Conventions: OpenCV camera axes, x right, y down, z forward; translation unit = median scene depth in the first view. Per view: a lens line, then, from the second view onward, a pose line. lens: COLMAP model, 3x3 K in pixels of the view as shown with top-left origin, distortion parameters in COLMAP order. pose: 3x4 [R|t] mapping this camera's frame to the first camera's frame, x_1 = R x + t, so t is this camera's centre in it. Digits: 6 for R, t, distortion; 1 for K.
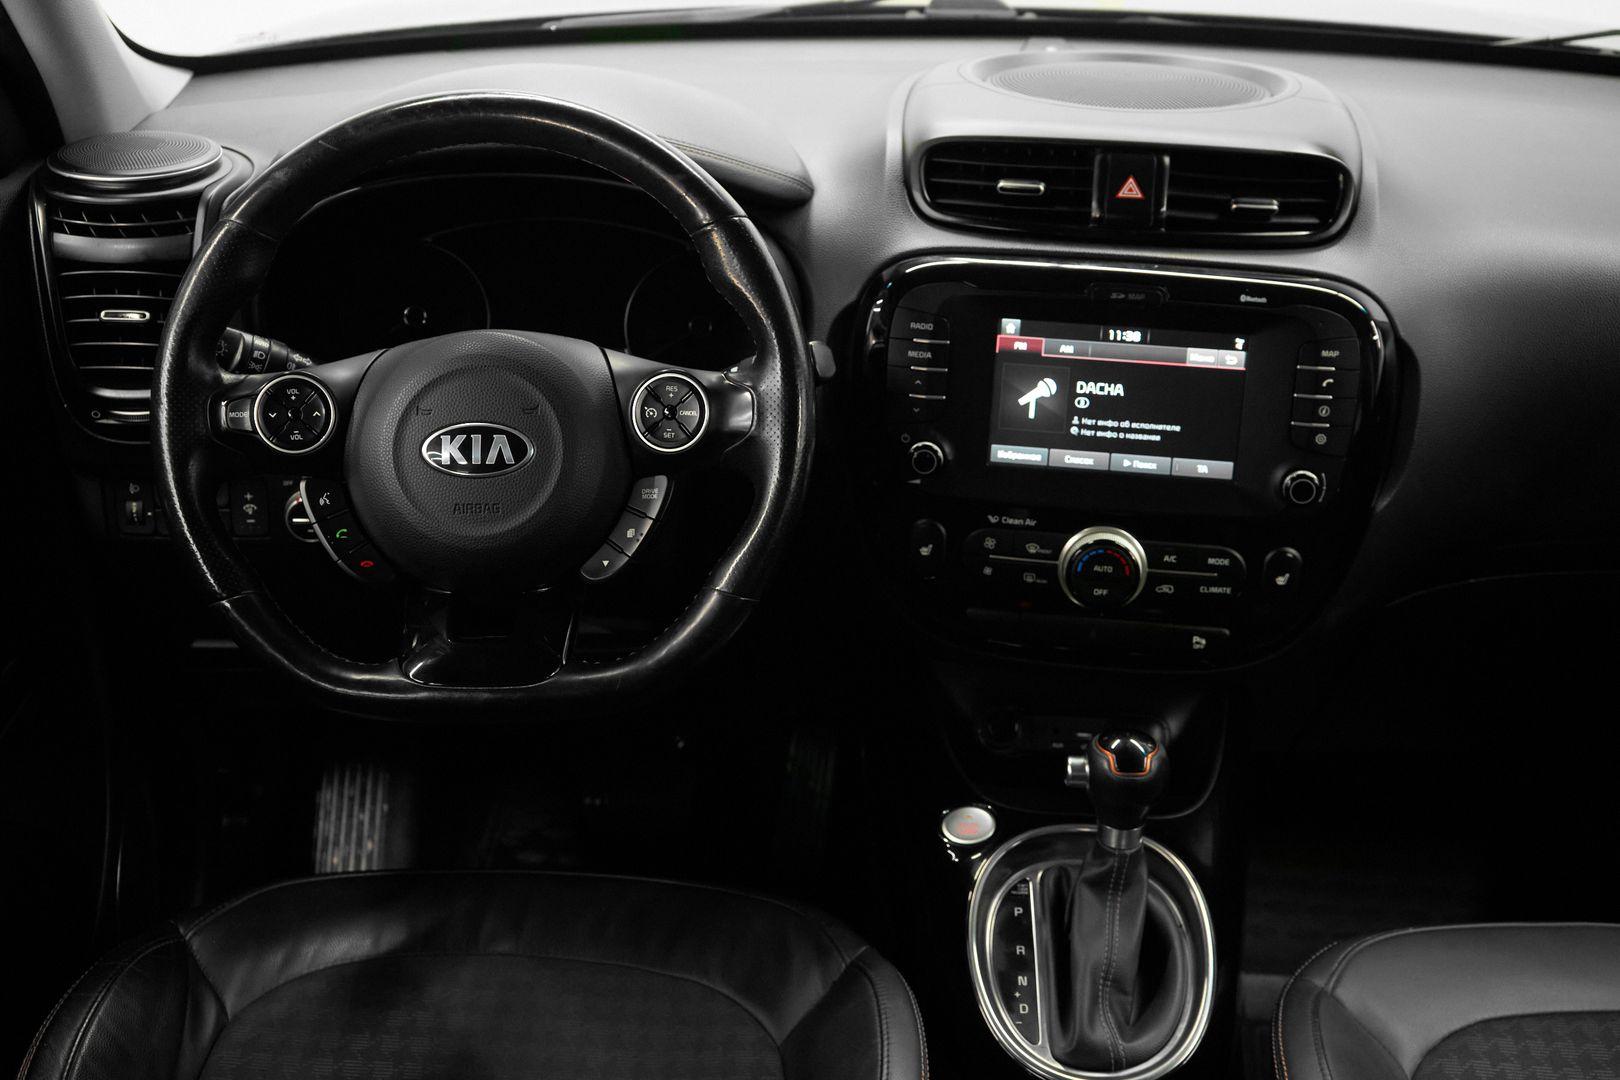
lens RADIAL K [[2033.8, 0, 803.6], [0, 2033.8, 538.1], [0, 0, 1]] dist [0.032031, 0.000000]
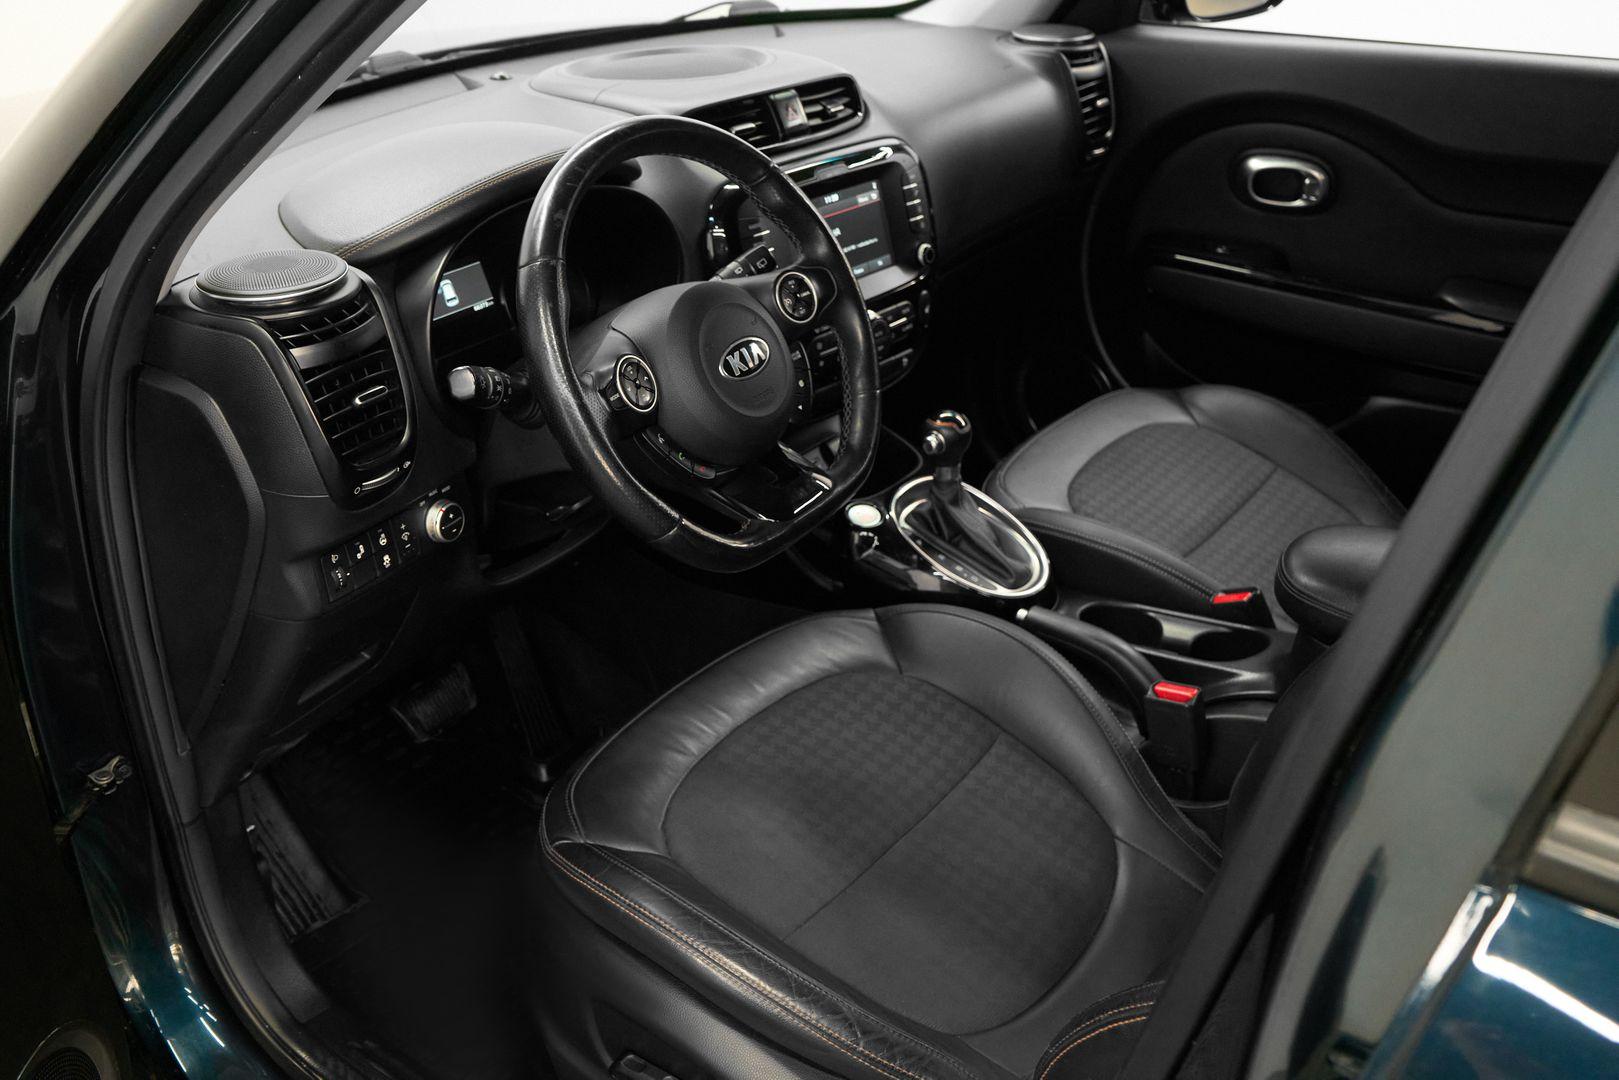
lens RADIAL K [[1521.2, 0, 804.1], [0, 1521.2, 537.3], [0, 0, 1]] dist [-0.121490, 0.000000]
pose [[0.547495, -0.409389, 0.729828, -0.846862], [0.368246, 0.901039, 0.229180, -0.140017], [-0.751428, 0.143281, 0.644071, 0.272879]]
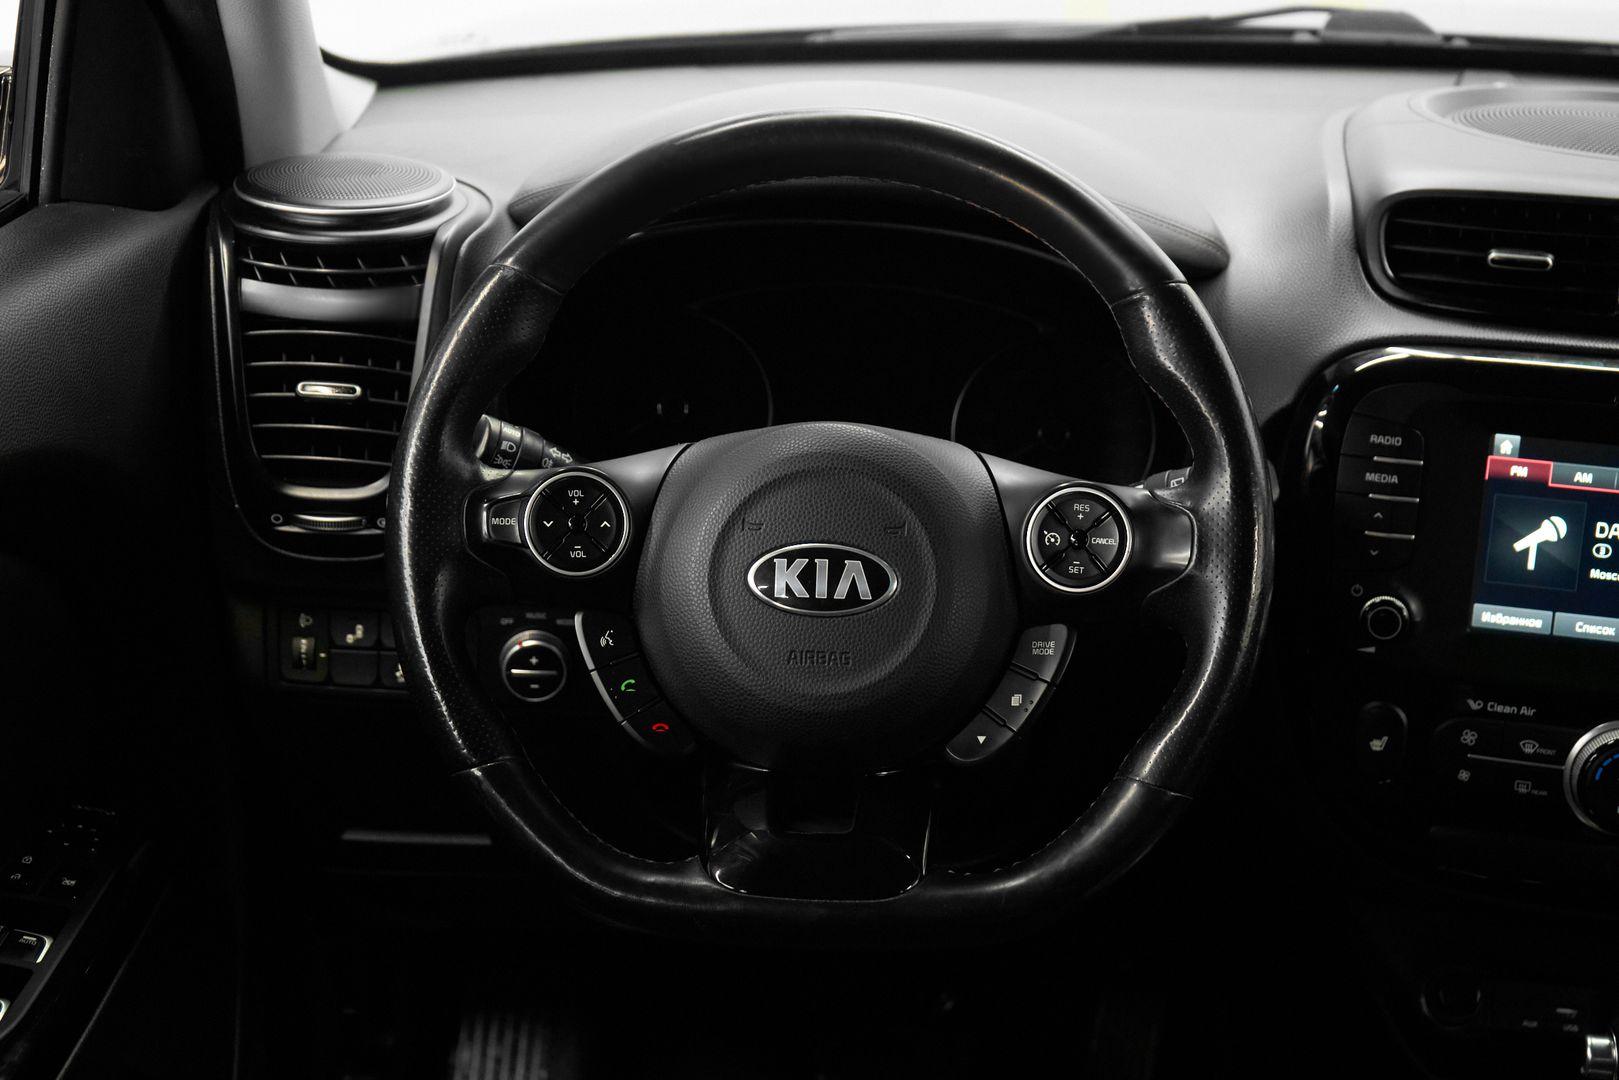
lens RADIAL K [[2746.4, 0, 798.5], [0, 2746.4, 537.9], [0, 0, 1]] dist [0.056213, 0.000000]
pose [[0.998564, 0.036710, -0.039016, -0.115082], [-0.039654, 0.996197, -0.077584, 0.017759], [0.036019, 0.079020, 0.996222, -0.005428]]
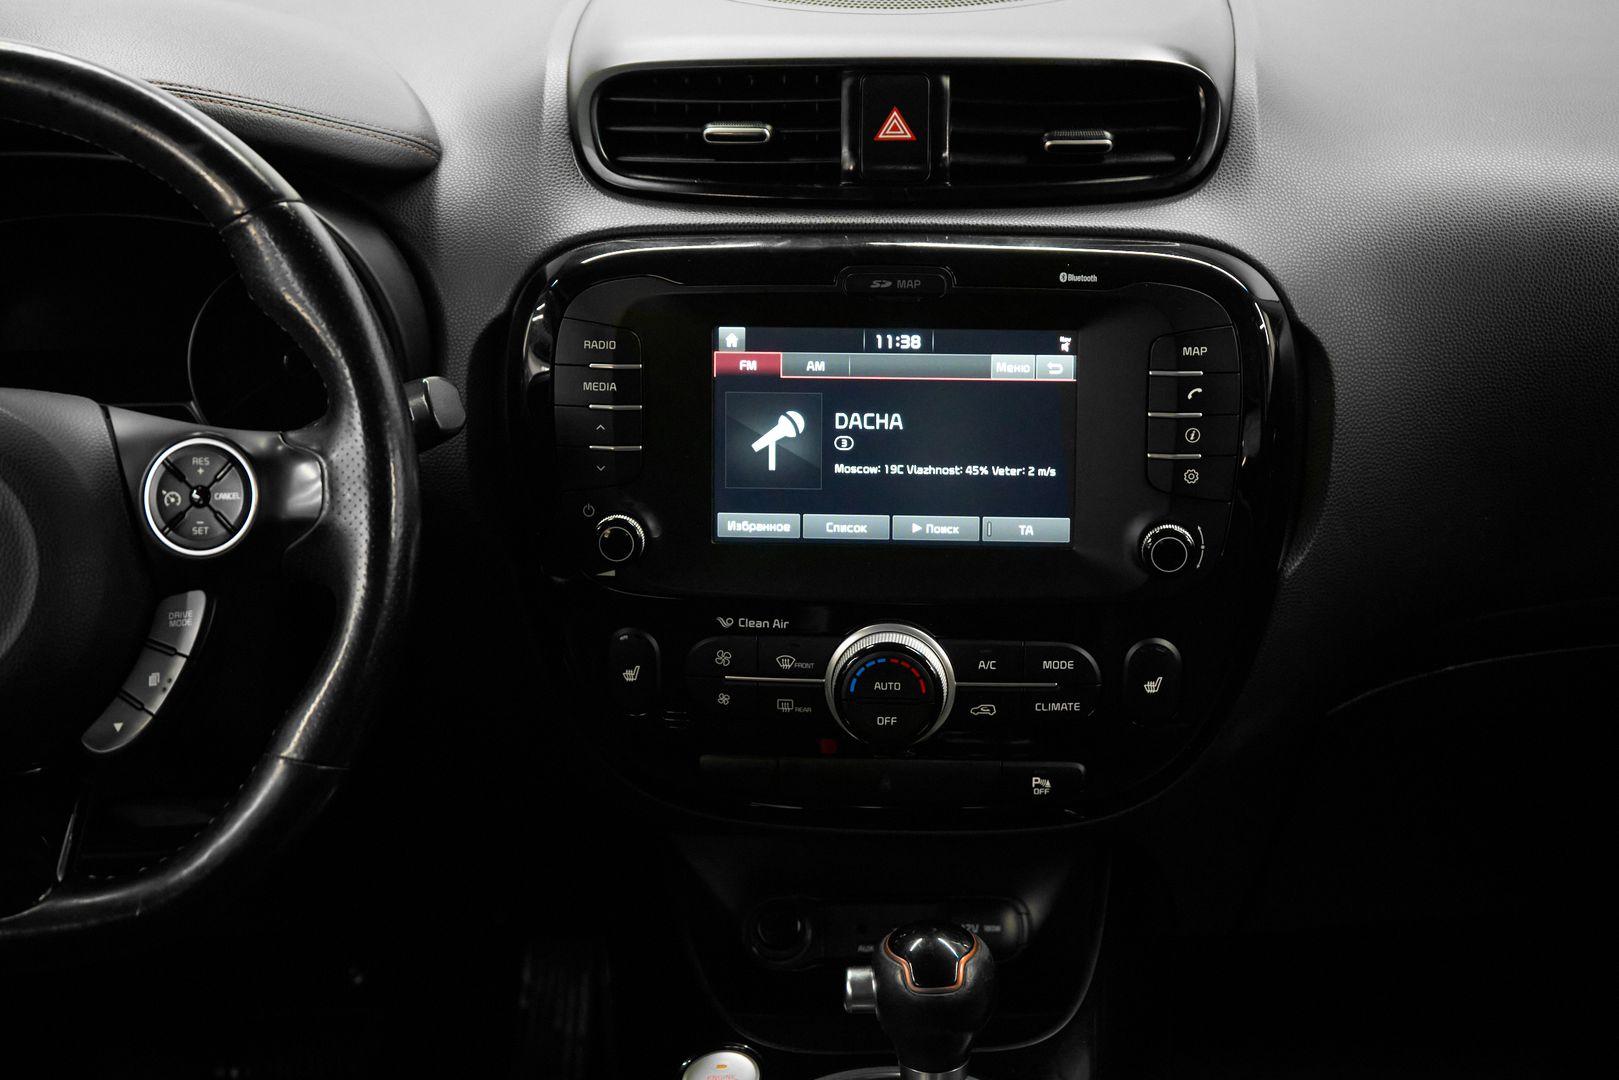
lens RADIAL K [[2984.4, 0, 815.8], [0, 2984.4, 538.1], [0, 0, 1]] dist [0.054156, 0.000000]
pose [[0.997613, -0.059810, 0.034516, 0.091272], [0.060933, 0.997614, -0.032444, -0.003245], [-0.032493, 0.034470, 0.998877, 0.007194]]
